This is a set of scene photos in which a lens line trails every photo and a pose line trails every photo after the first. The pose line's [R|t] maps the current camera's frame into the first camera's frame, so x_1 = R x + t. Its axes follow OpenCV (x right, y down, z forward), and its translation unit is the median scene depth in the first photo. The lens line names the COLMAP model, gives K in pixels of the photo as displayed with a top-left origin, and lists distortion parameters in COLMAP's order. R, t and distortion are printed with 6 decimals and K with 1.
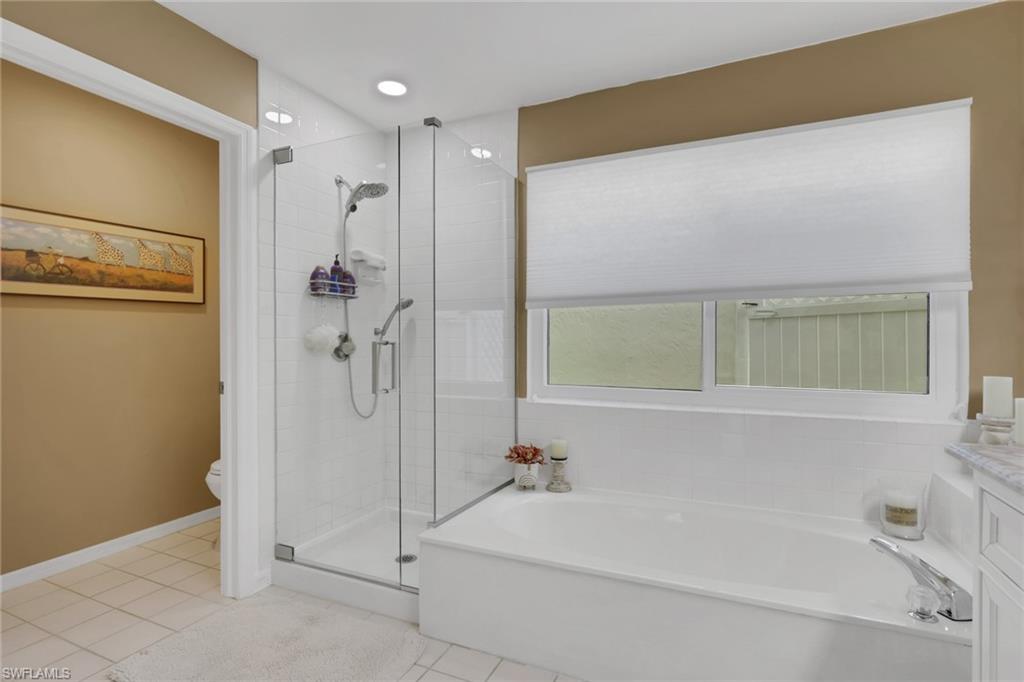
lens RADIAL K [[484.9, 0, 512.0], [0, 484.9, 341.0], [0, 0, 1]] dist [-0.000626, -0.000865]
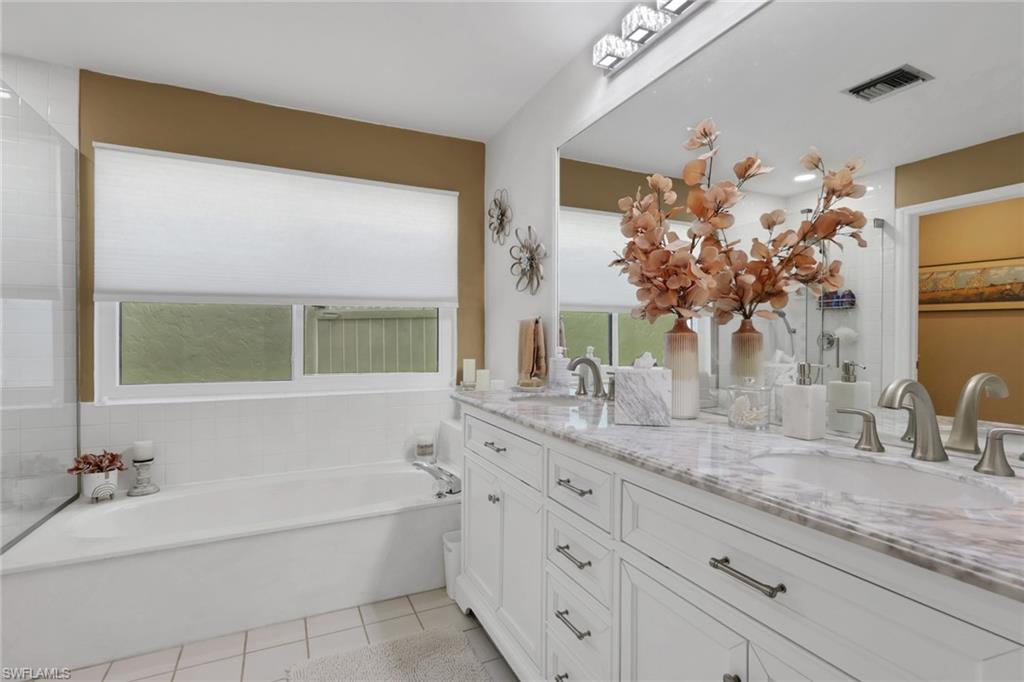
lens RADIAL K [[484.9, 0, 512.0], [0, 484.9, 341.0], [0, 0, 1]] dist [-0.000626, -0.000865]
pose [[0.636739, -0.001665, 0.771078, -0.176756], [-0.002344, 0.999989, 0.004094, 0.001650], [-0.771076, -0.004414, 0.636728, -0.165169]]
